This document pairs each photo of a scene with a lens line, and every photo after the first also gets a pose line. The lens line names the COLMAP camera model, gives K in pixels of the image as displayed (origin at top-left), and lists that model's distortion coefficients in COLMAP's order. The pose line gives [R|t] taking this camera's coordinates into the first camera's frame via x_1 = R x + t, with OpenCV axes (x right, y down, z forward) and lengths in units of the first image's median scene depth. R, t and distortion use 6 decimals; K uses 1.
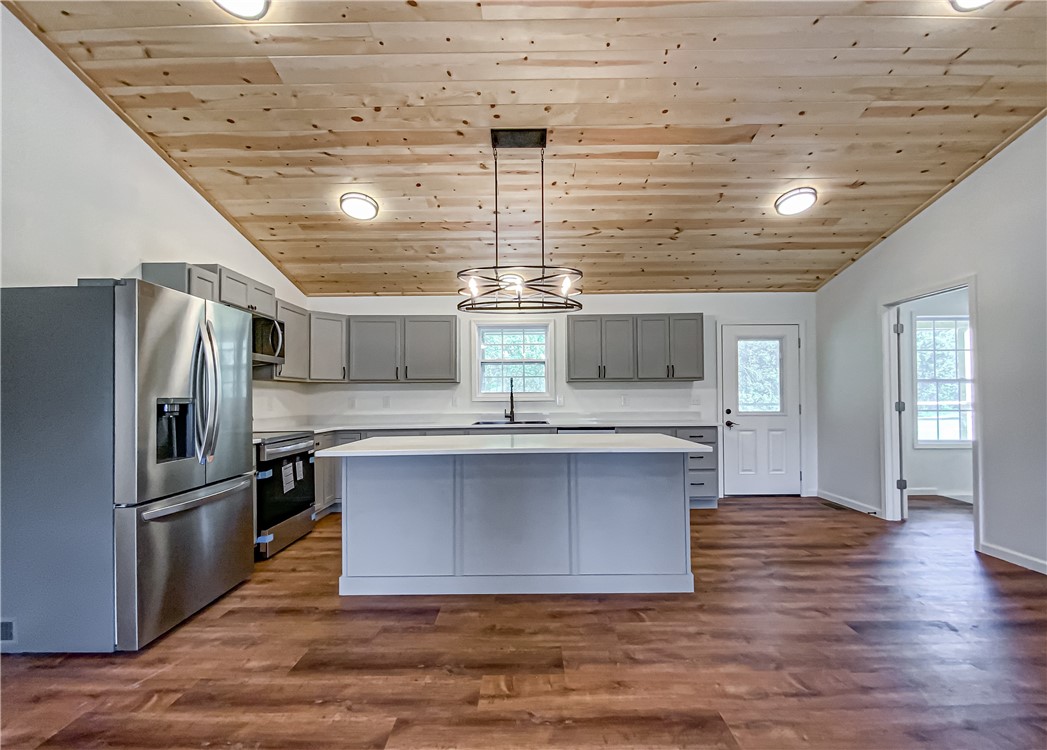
lens RADIAL K [[436.4, 0, 519.9], [0, 436.4, 391.0], [0, 0, 1]] dist [-0.001021, -0.000136]
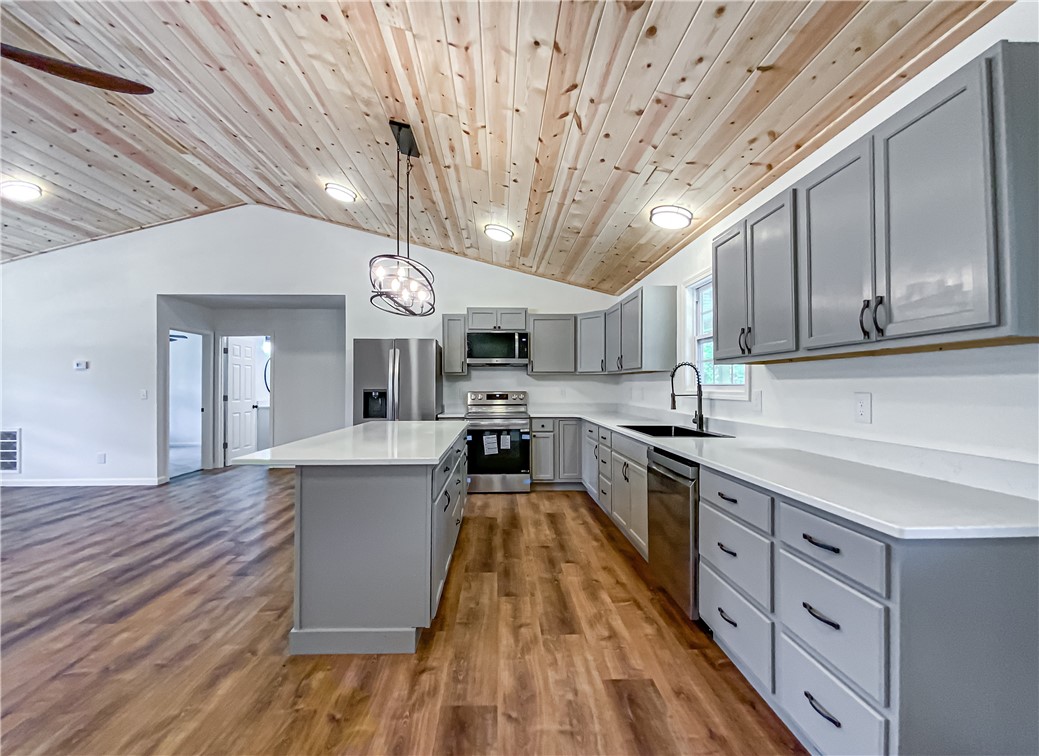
lens RADIAL K [[437.9, 0, 519.5], [0, 437.9, 378.0], [0, 0, 1]] dist [0.022333, -0.013351]
pose [[0.047517, -0.011327, -0.998806, 1.575935], [0.014625, 0.999836, -0.010643, -0.002468], [0.998763, -0.014101, 0.047675, 1.821666]]
